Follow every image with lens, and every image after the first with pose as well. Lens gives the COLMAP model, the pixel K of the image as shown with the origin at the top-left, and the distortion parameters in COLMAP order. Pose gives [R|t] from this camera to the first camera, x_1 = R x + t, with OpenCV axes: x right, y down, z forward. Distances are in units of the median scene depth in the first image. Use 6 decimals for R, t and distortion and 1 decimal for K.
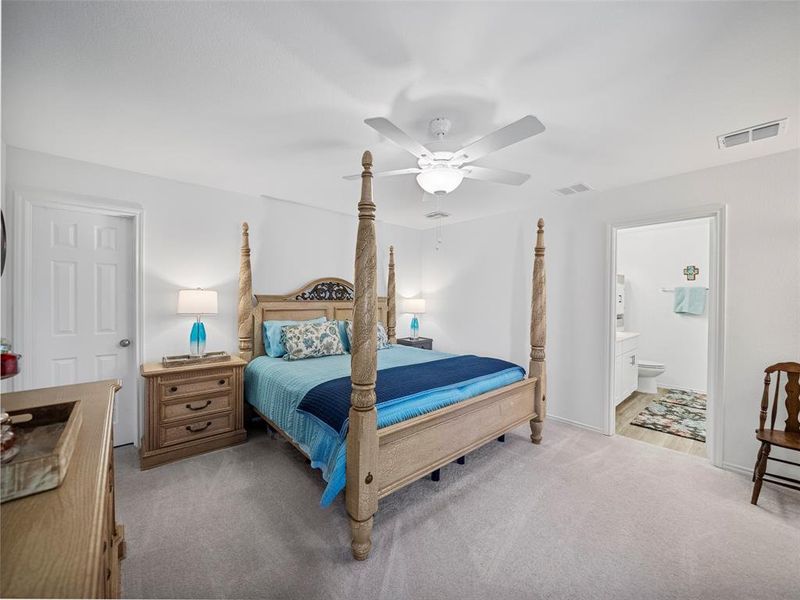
lens RADIAL K [[311.5, 0, 394.9], [0, 311.5, 300.4], [0, 0, 1]] dist [-0.003170, -0.000425]
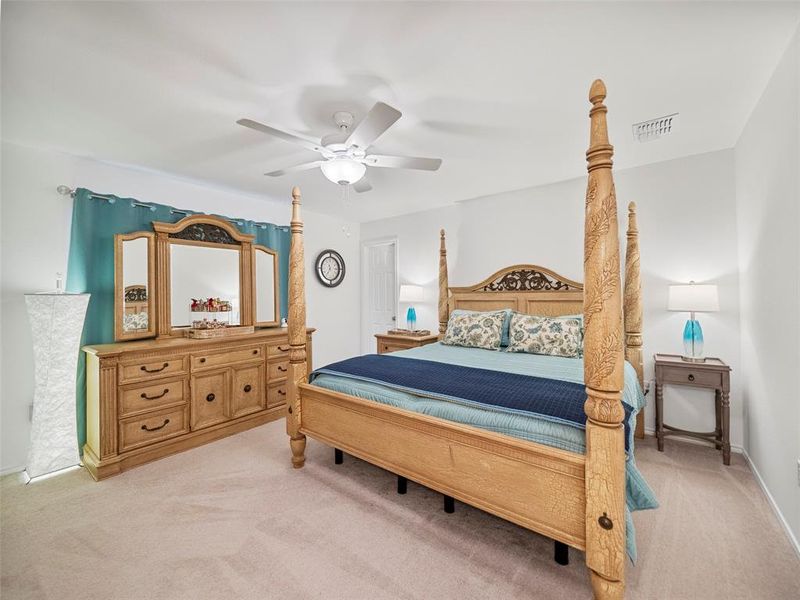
lens RADIAL K [[311.5, 0, 393.9], [0, 311.5, 298.0], [0, 0, 1]] dist [-0.003170, -0.000425]
pose [[0.204227, 0.004628, -0.978913, 0.611644], [0.009596, 0.999931, 0.006729, 0.011446], [0.978876, -0.010768, 0.204169, 0.487285]]
